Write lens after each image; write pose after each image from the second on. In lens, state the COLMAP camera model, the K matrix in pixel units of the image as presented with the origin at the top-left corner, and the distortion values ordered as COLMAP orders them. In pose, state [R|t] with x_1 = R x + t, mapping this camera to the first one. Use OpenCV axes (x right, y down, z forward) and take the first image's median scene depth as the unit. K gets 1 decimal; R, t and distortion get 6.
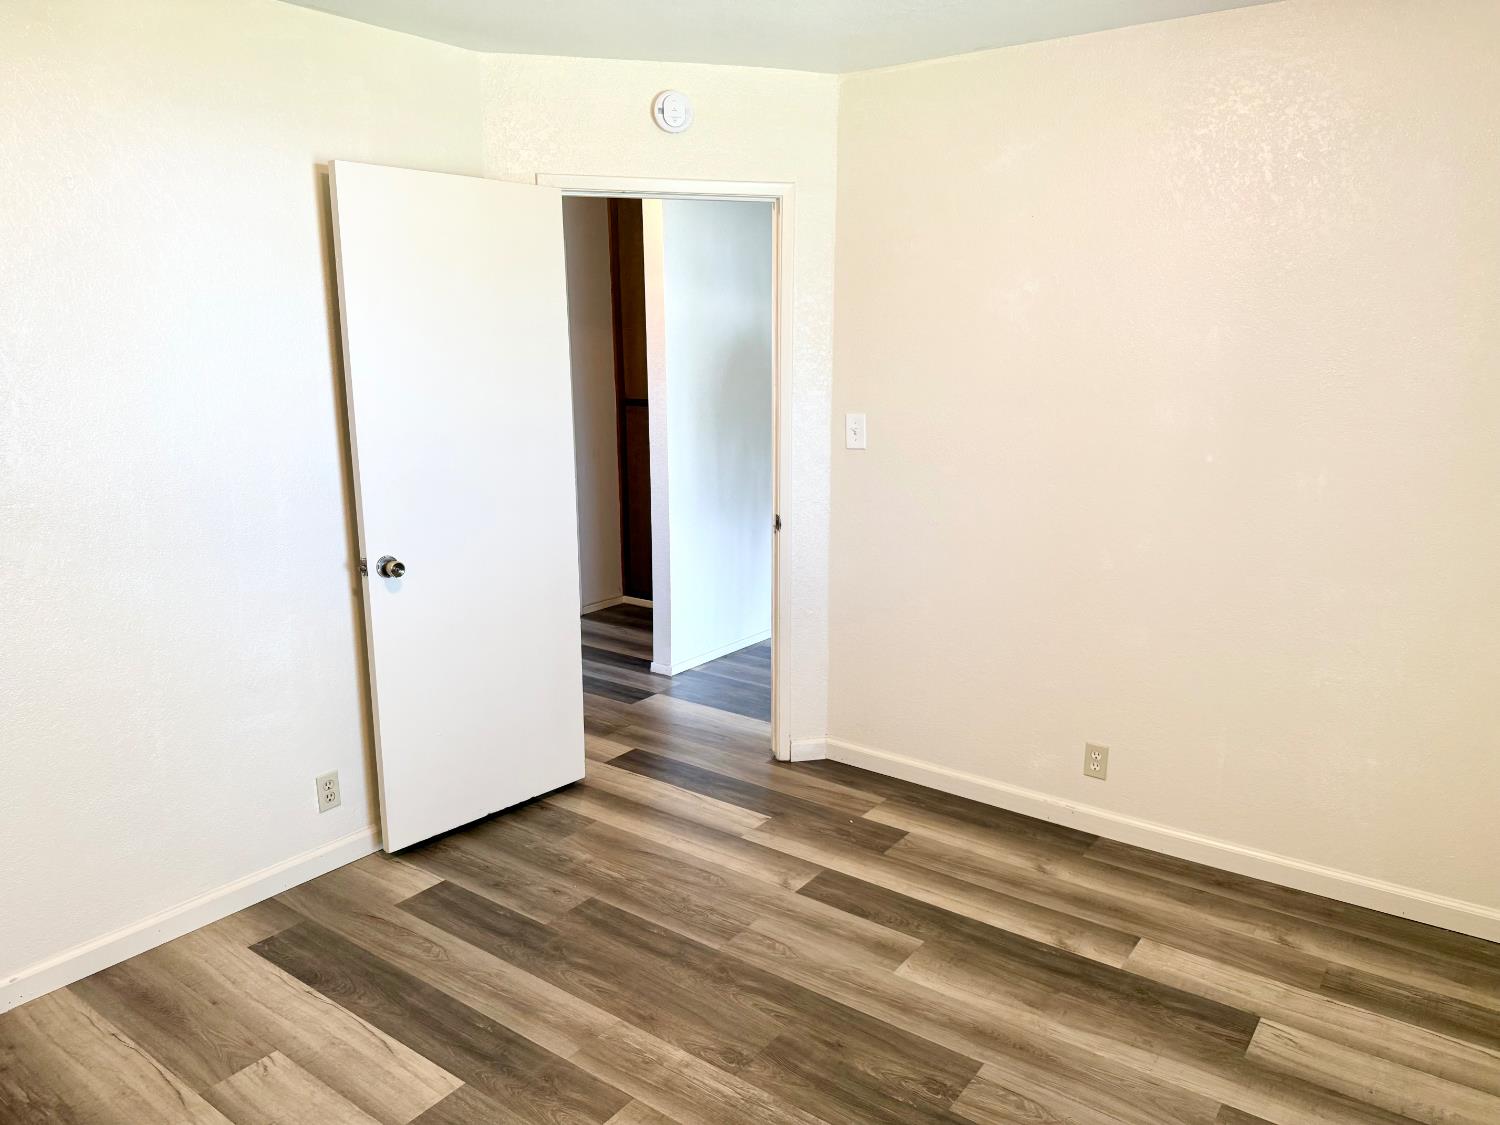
lens RADIAL K [[1074.1, 0, 750.0], [0, 1074.1, 562.5], [0, 0, 1]] dist [-0.006219, 0.001057]
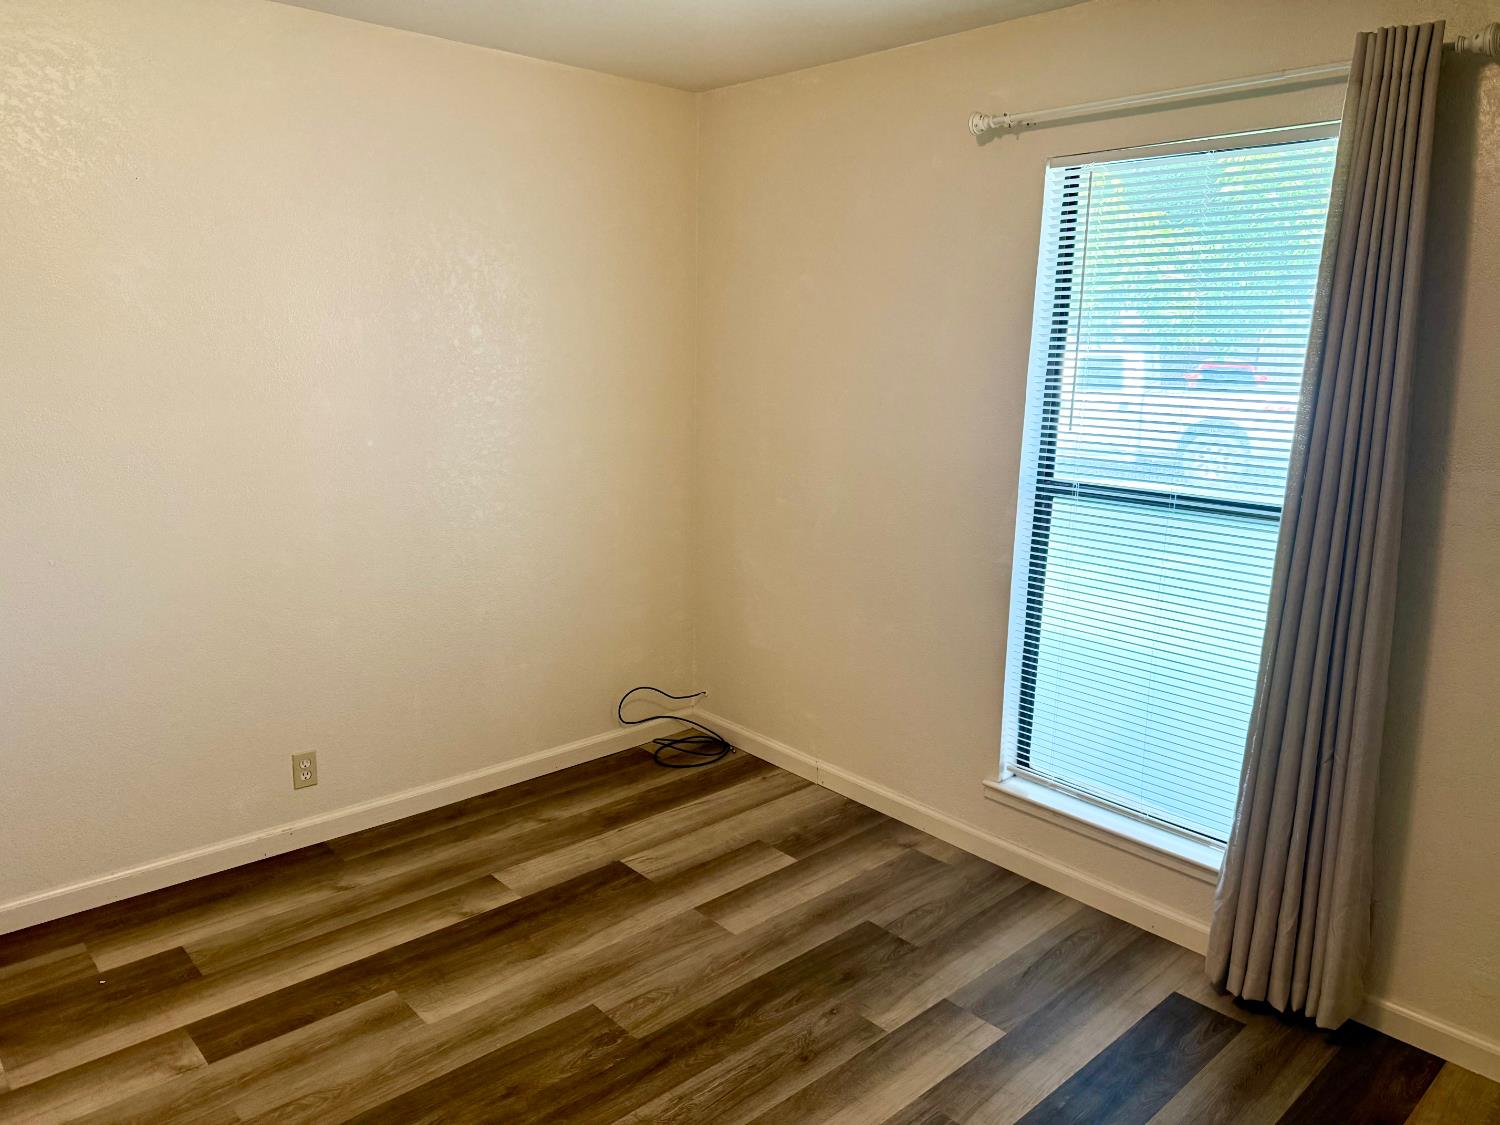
lens RADIAL K [[1074.1, 0, 750.0], [0, 1074.1, 562.5], [0, 0, 1]] dist [-0.006219, 0.001057]
pose [[0.191808, -0.200387, 0.960757, -0.561088], [0.192562, 0.967590, 0.163369, -0.086405], [-0.962356, 0.153670, 0.224179, 0.431774]]
